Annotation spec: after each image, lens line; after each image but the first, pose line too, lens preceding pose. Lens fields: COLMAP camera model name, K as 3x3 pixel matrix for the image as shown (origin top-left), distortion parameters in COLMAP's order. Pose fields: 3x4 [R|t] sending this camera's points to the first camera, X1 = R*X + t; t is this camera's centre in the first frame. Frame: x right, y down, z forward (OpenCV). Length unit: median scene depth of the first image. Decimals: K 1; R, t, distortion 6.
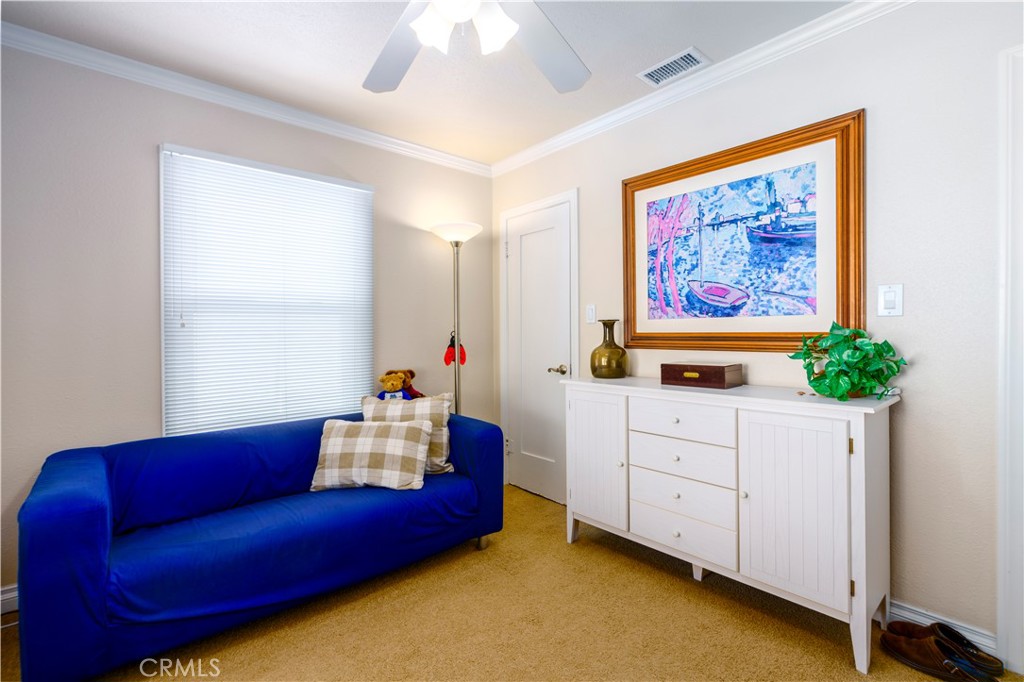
lens RADIAL K [[469.7, 0, 505.0], [0, 469.7, 340.9], [0, 0, 1]] dist [-0.002762, 0.000355]
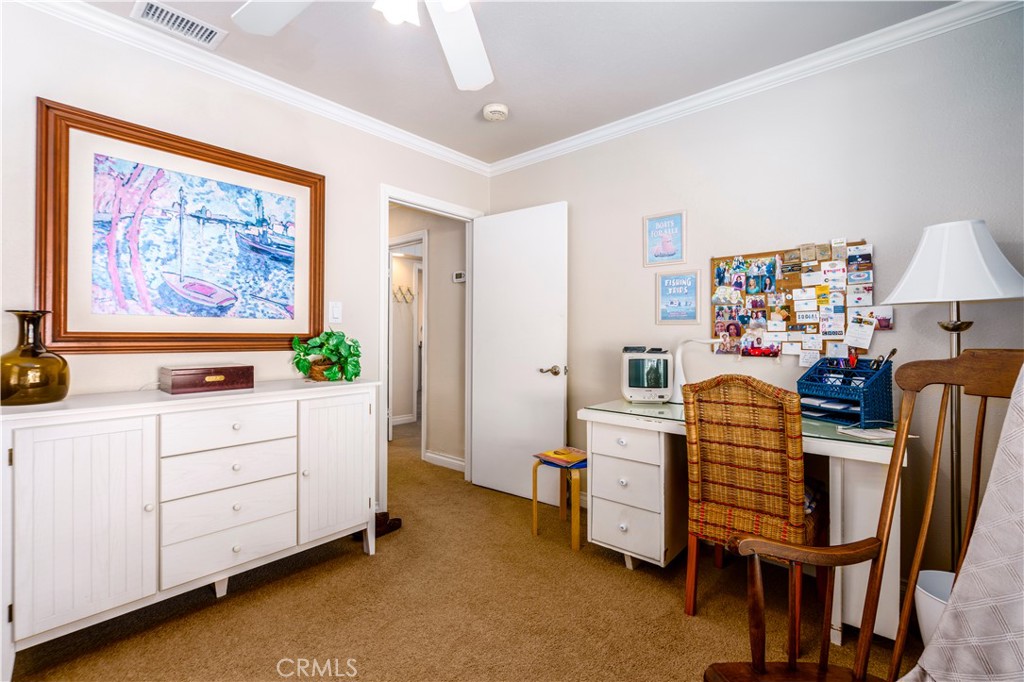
lens RADIAL K [[469.7, 0, 504.7], [0, 469.7, 334.7], [0, 0, 1]] dist [-0.002762, 0.000355]
pose [[-0.139704, 0.004317, 0.990184, -0.580265], [0.008652, 0.999958, -0.003139, -0.006035], [-0.990155, 0.008129, -0.139736, 0.544841]]
